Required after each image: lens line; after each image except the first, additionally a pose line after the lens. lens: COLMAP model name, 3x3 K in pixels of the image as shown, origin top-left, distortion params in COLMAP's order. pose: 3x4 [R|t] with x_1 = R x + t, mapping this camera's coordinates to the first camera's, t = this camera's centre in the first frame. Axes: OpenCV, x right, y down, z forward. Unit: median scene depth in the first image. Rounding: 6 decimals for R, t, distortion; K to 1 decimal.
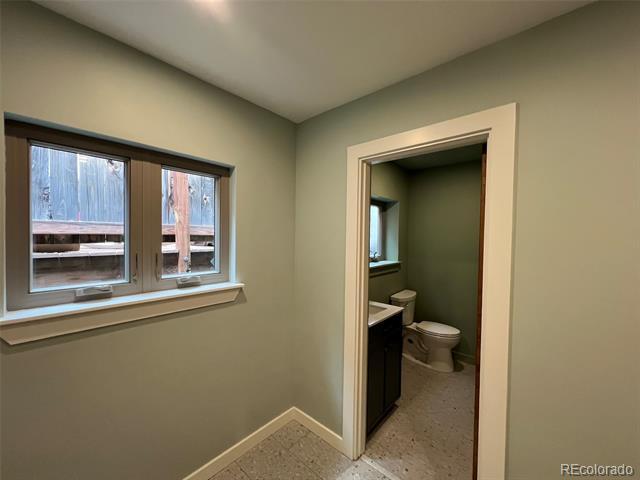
lens RADIAL K [[255.3, 0, 320.5], [0, 255.3, 241.1], [0, 0, 1]] dist [-0.004197, 0.000356]
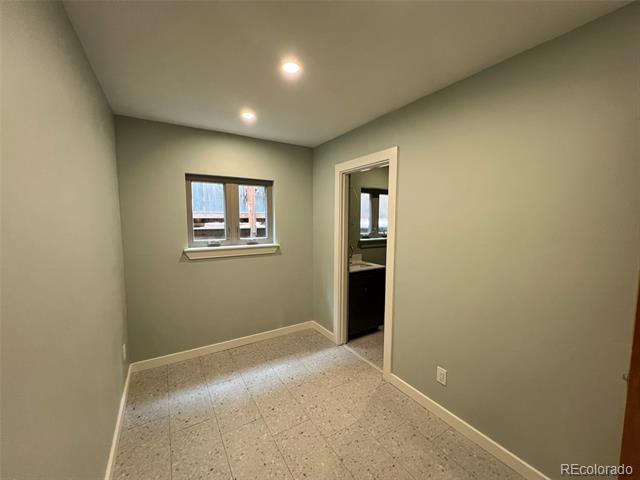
lens RADIAL K [[255.3, 0, 320.5], [0, 255.3, 241.1], [0, 0, 1]] dist [-0.004197, 0.000356]
pose [[0.957935, 0.015510, -0.286565, 0.486391], [0.003649, 0.997799, 0.066203, 0.021641], [0.286961, -0.064464, 0.955771, -0.648699]]
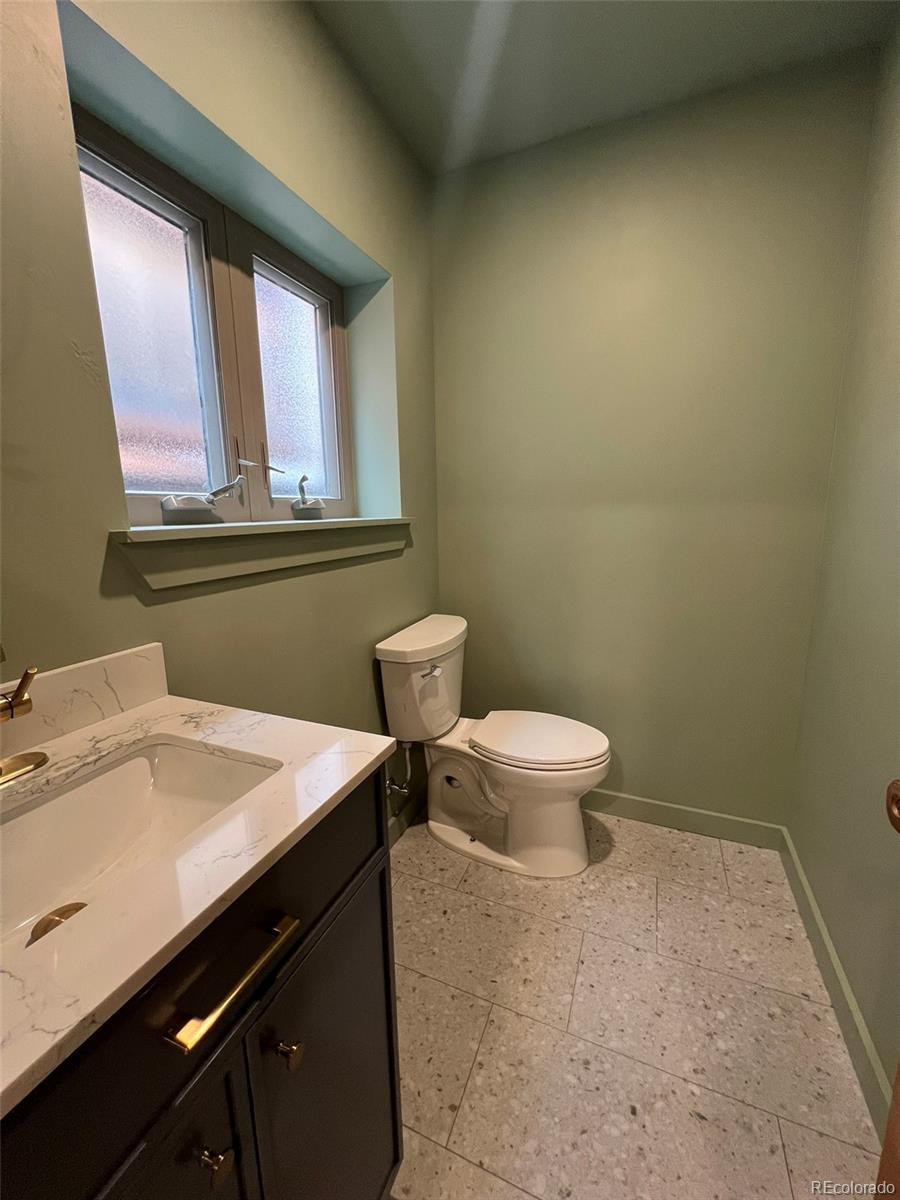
lens RADIAL K [[478.7, 0, 450.0], [0, 478.7, 600.0], [0, 0, 1]] dist [-0.004197, 0.000356]
pose [[0.947938, -0.086596, 0.306456, 0.345990], [0.035645, 0.985124, 0.168109, 0.152792], [-0.316455, -0.148433, 0.936923, 0.894020]]
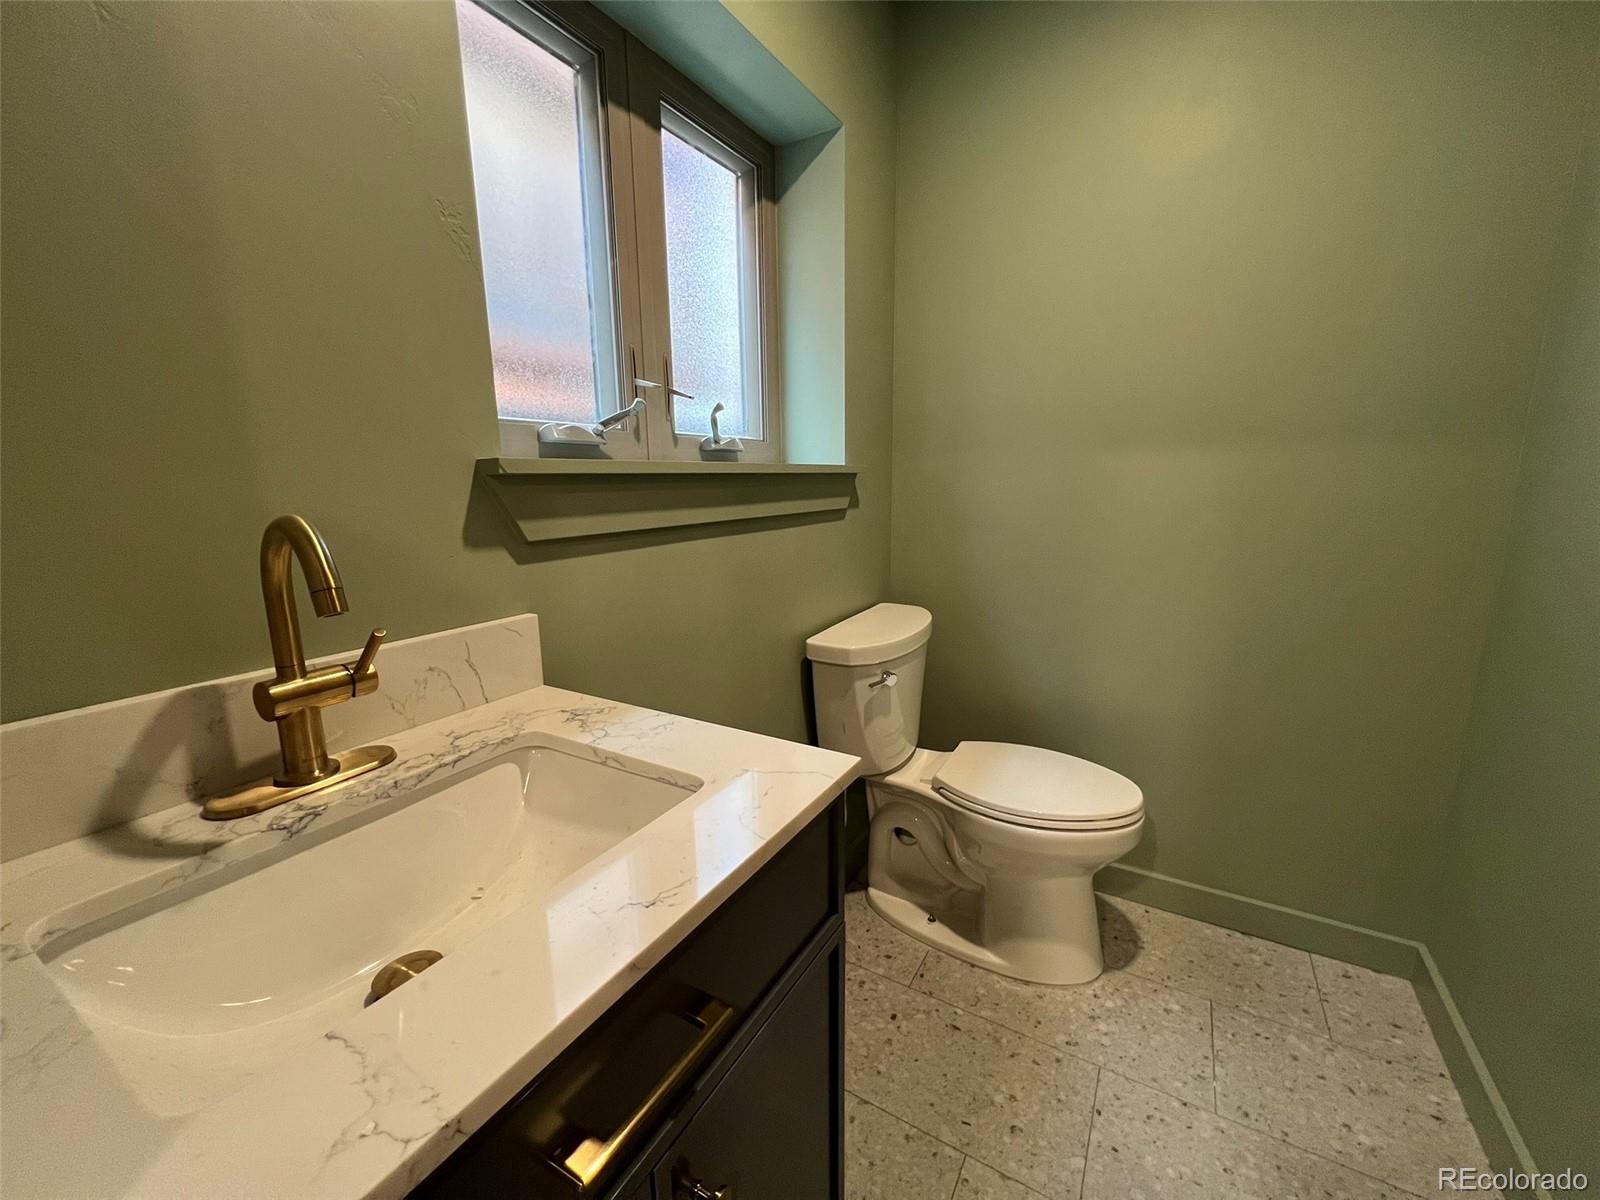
lens RADIAL K [[638.3, 0, 801.2], [0, 638.3, 602.8], [0, 0, 1]] dist [-0.004197, 0.000356]
pose [[0.981758, -0.060541, 0.180240, 0.322047], [0.028968, 0.984513, 0.172904, 0.181706], [-0.187916, -0.164529, 0.968307, 0.935174]]
